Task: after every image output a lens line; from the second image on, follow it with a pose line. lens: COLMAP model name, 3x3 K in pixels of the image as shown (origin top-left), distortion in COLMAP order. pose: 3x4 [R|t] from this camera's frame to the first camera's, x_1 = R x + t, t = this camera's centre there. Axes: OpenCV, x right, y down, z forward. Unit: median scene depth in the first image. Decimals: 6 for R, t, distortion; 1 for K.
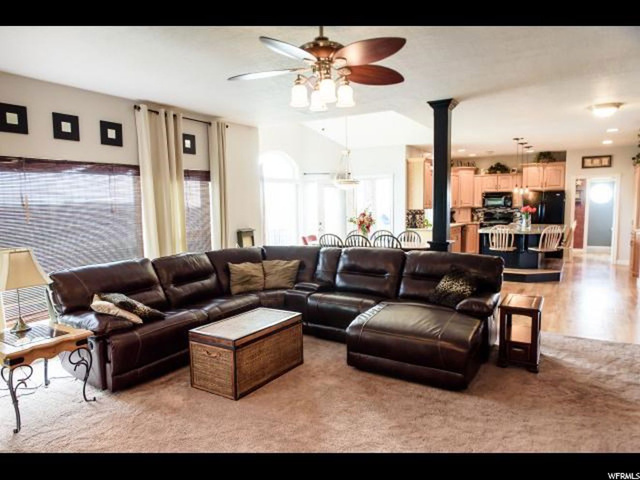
lens RADIAL K [[443.6, 0, 320.0], [0, 443.6, 240.0], [0, 0, 1]] dist [0.020621, -0.002339]
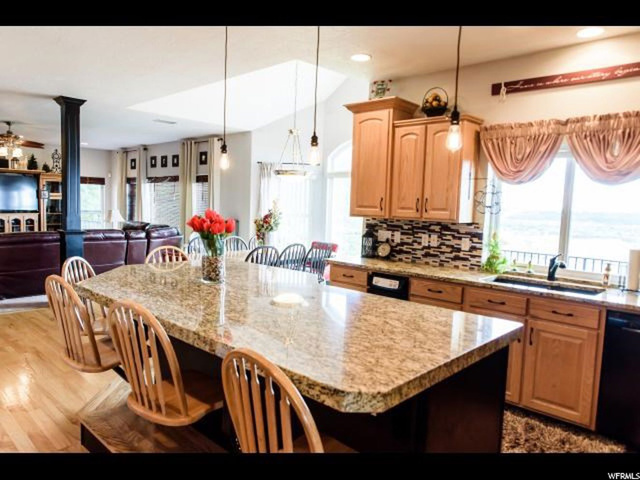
lens RADIAL K [[456.6, 0, 320.0], [0, 456.6, 240.0], [0, 0, 1]] dist [0.032665, 0.000519]
pose [[-0.221496, 0.086250, -0.971339, 0.796151], [-0.109961, 0.987519, 0.112762, -0.109769], [0.968942, 0.131786, -0.209247, 1.201237]]
